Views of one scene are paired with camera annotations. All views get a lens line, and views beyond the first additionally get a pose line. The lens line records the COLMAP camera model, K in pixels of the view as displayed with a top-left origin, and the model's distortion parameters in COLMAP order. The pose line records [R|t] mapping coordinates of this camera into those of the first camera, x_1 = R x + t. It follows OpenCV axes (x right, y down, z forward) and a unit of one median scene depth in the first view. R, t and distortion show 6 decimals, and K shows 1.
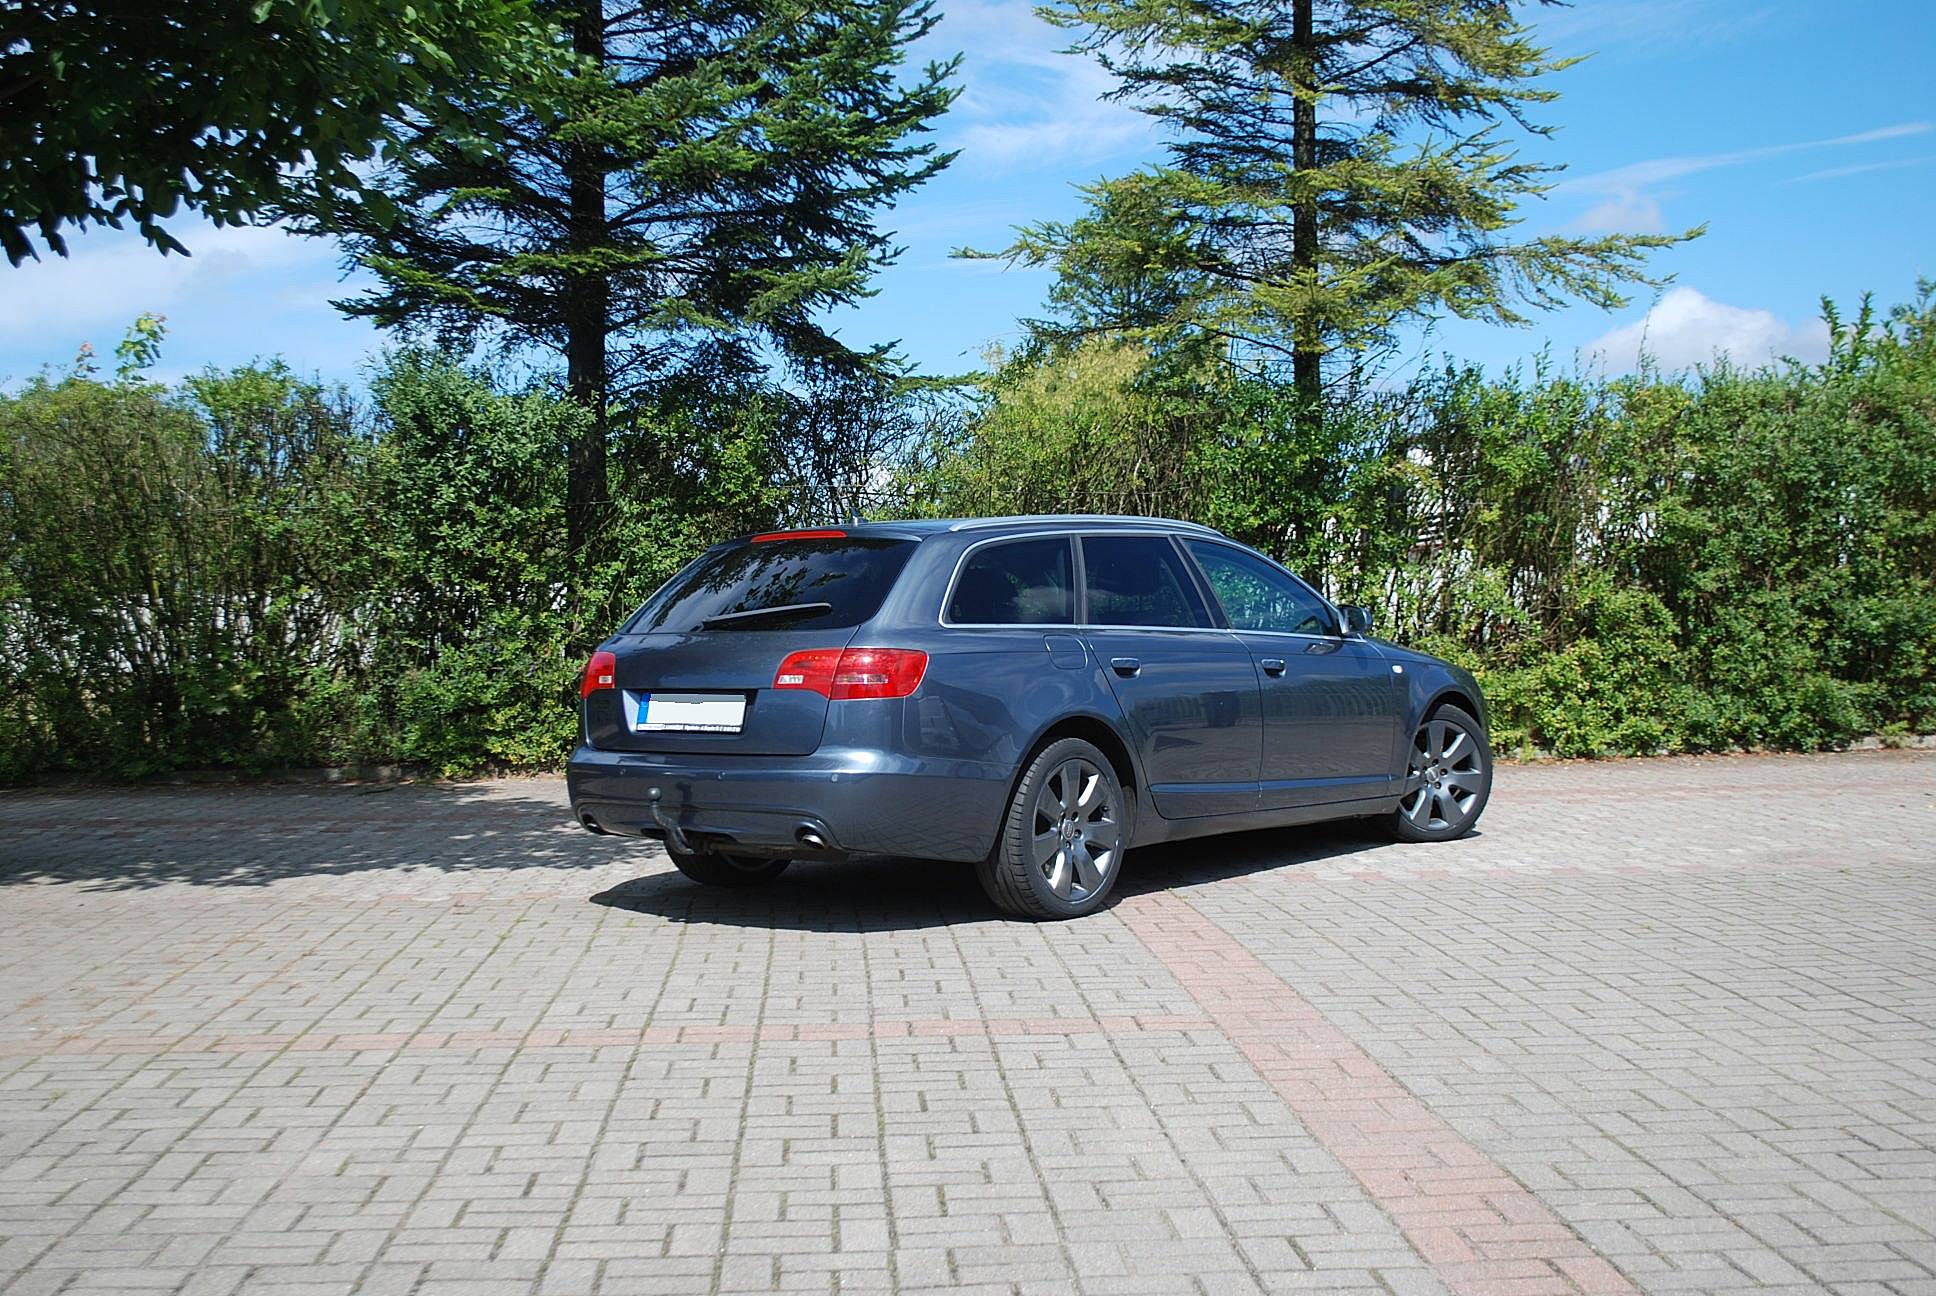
lens RADIAL K [[2179.0, 0, 954.2], [0, 2179.0, 644.6], [0, 0, 1]] dist [-0.041043, 0.000000]
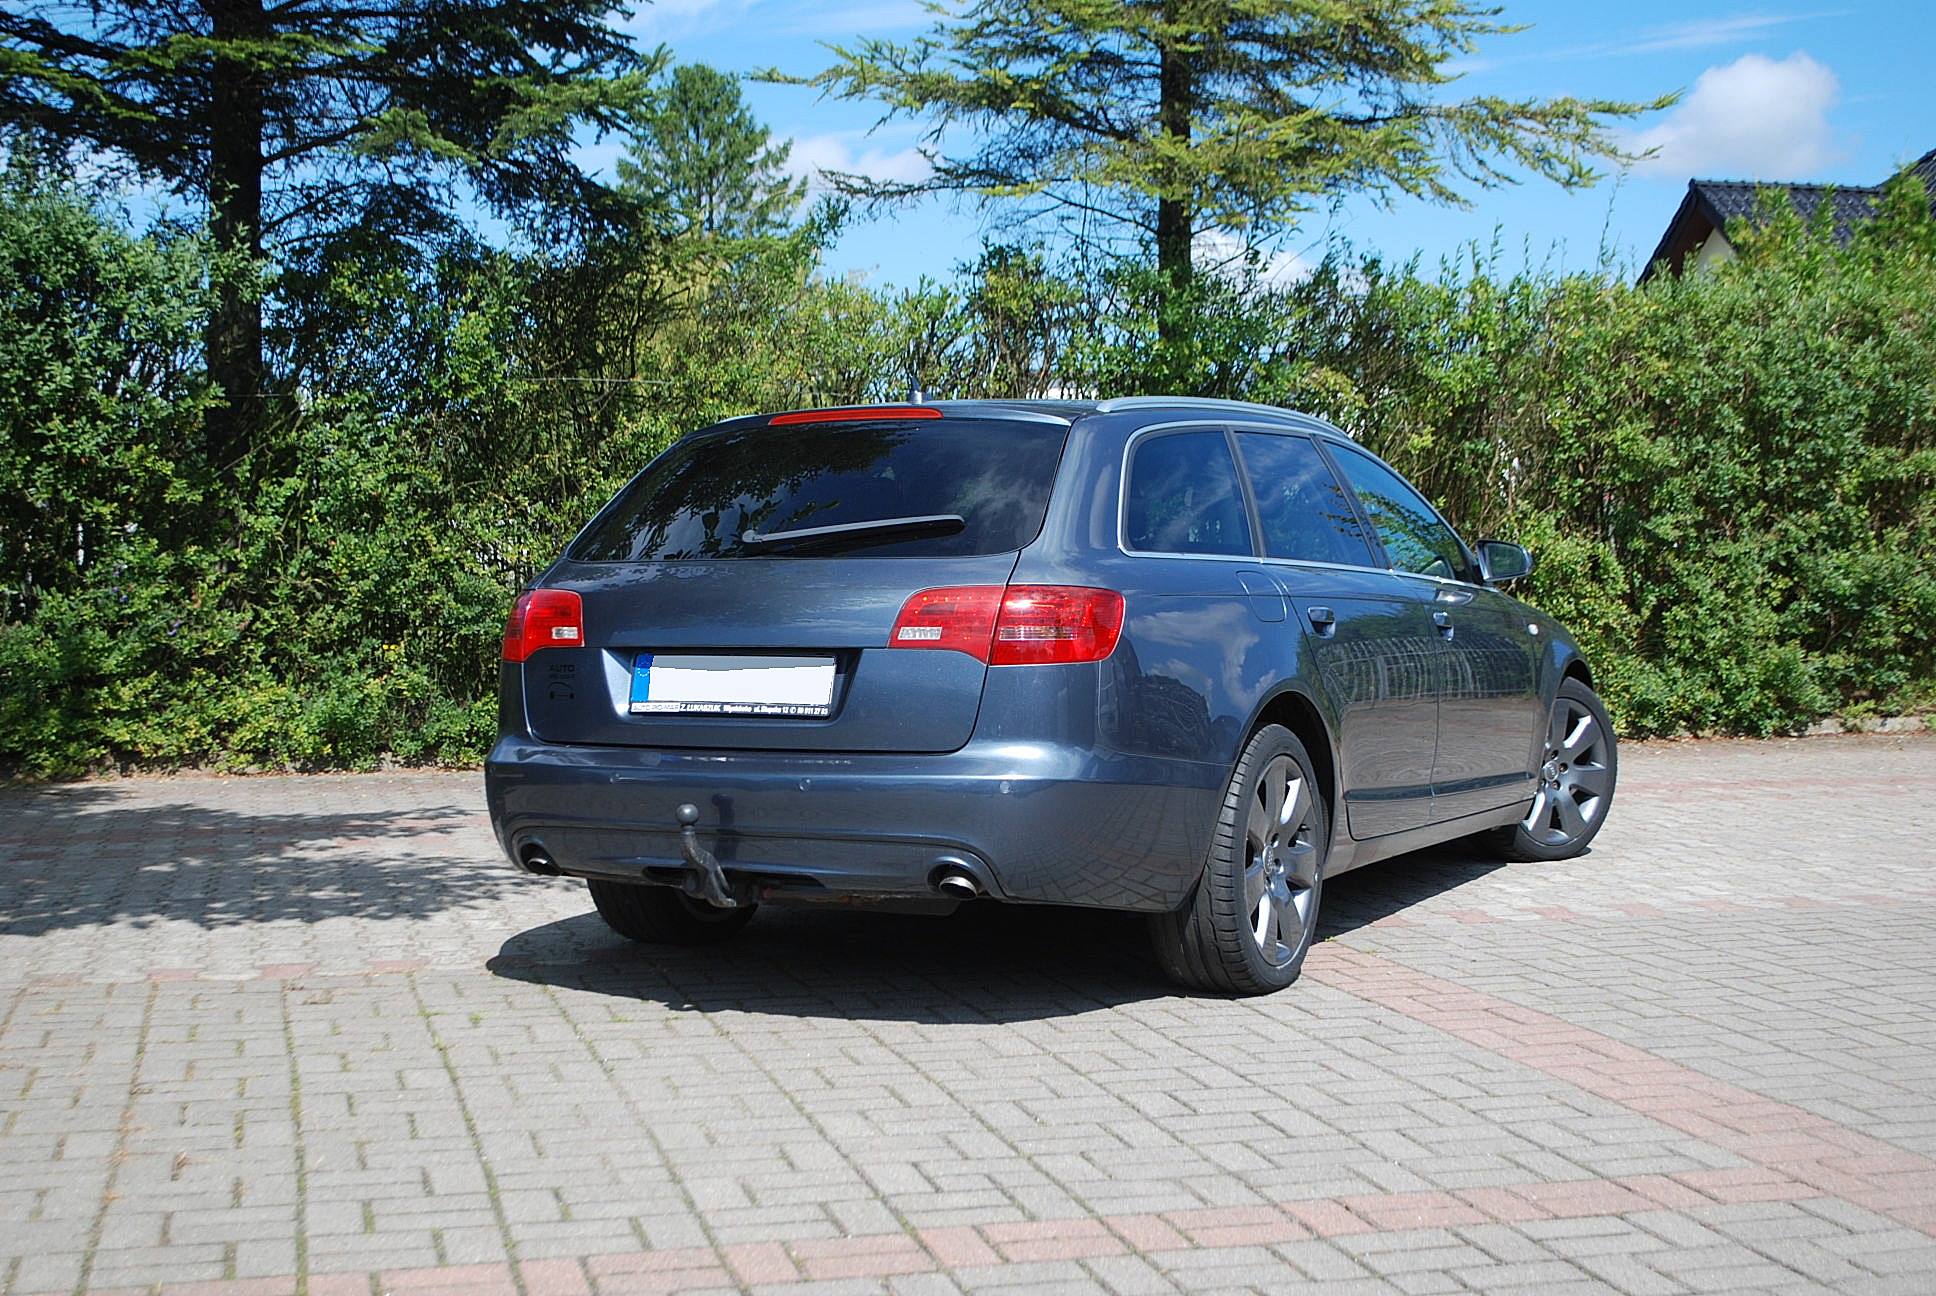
lens RADIAL K [[2484.4, 0, 962.5], [0, 2484.4, 664.3], [0, 0, 1]] dist [-0.024178, 0.000000]
pose [[0.977806, 0.004338, 0.209466, -0.108247], [-0.008882, 0.999745, 0.020757, 0.004911], [-0.209322, -0.022157, 0.977596, 0.142341]]
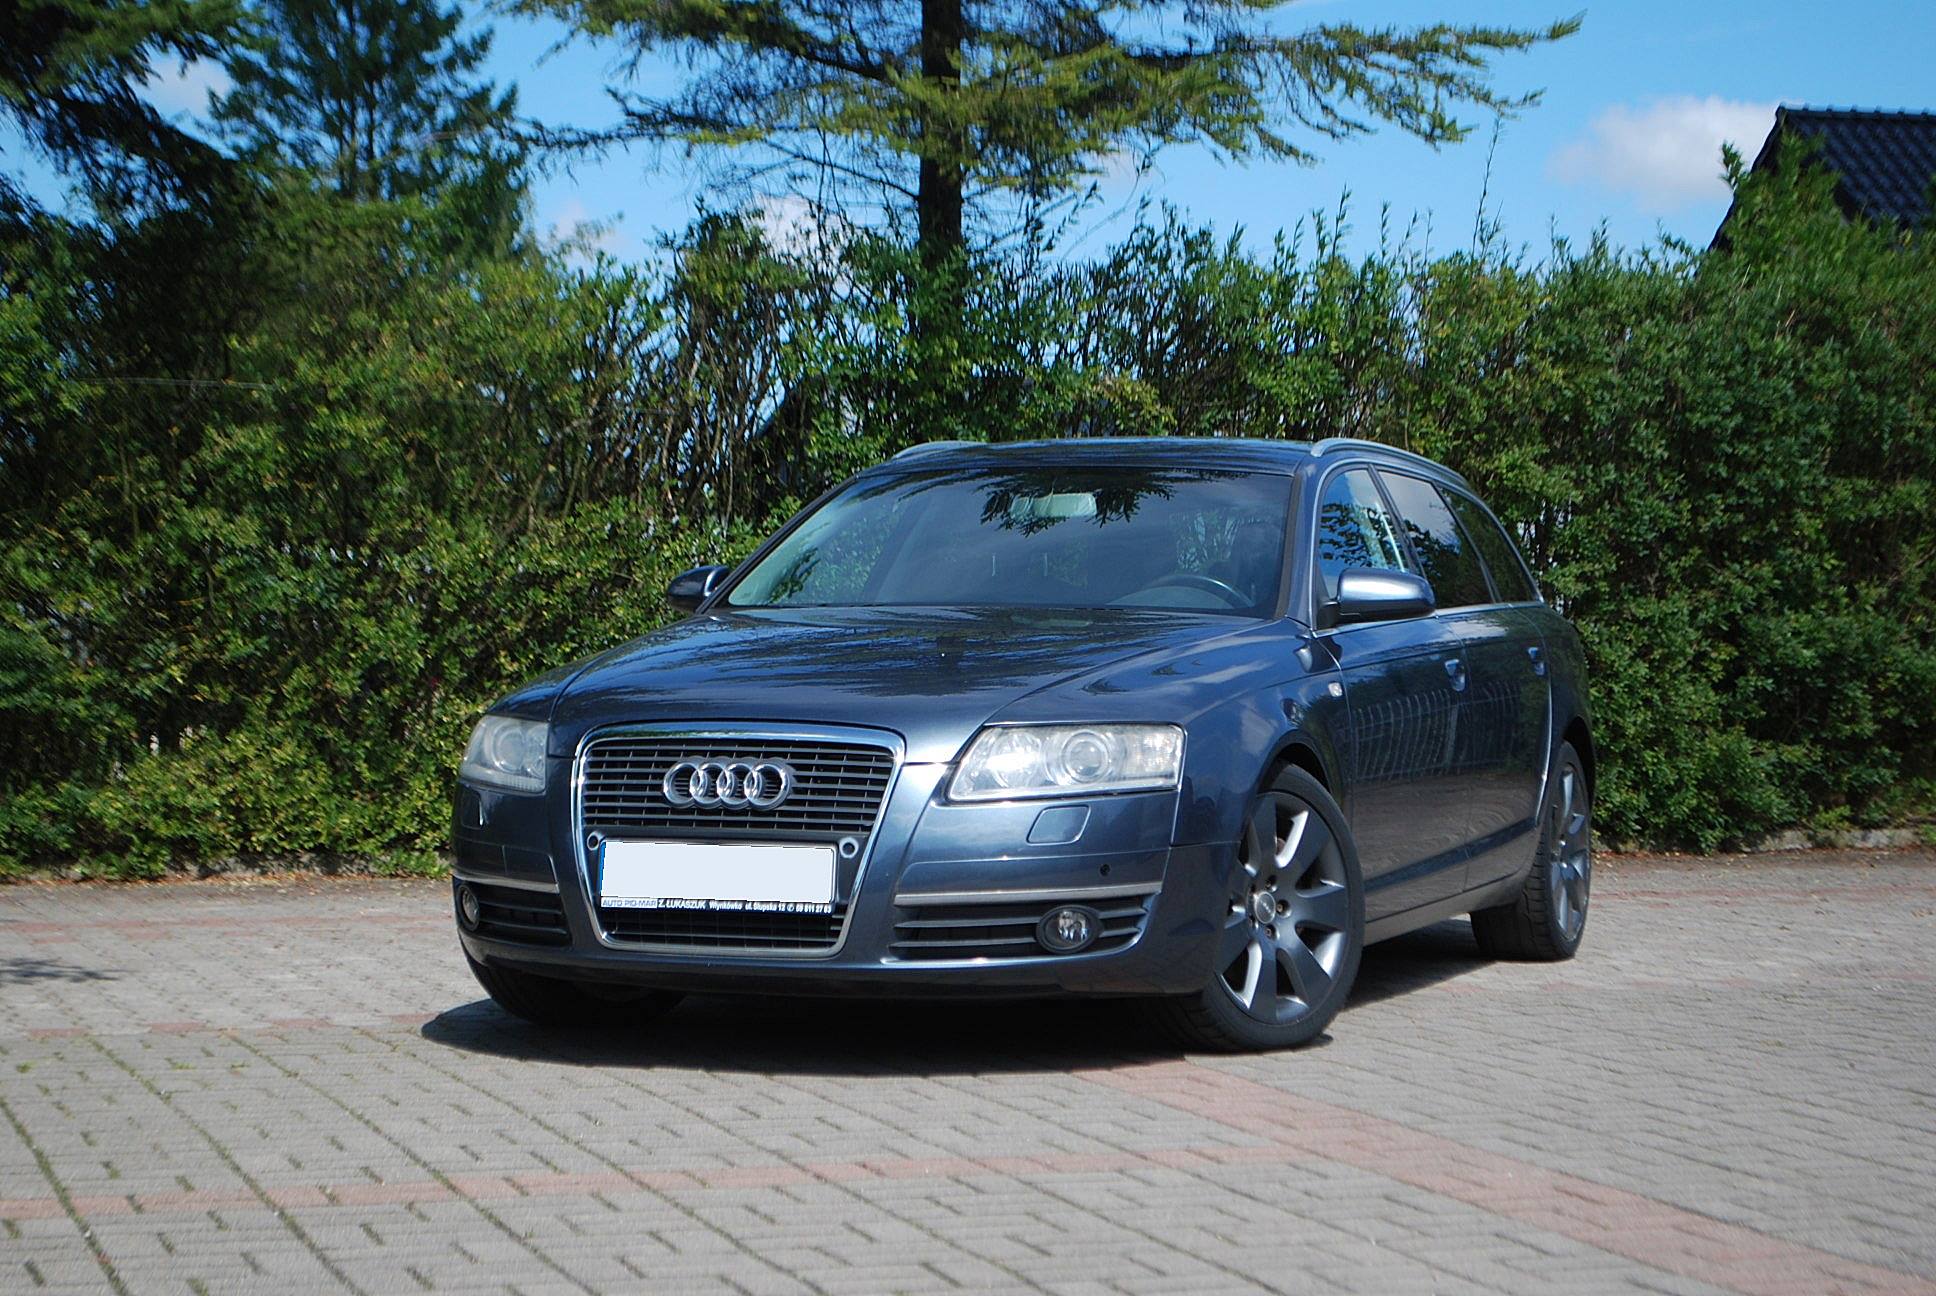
lens RADIAL K [[3811.4, 0, 980.9], [0, 3811.4, 723.8], [0, 0, 1]] dist [0.032976, 0.000000]
pose [[0.964676, 0.011211, 0.263200, -0.113630], [-0.009971, 0.999932, -0.006044, 0.021136], [-0.263250, 0.003206, 0.964722, -0.033614]]
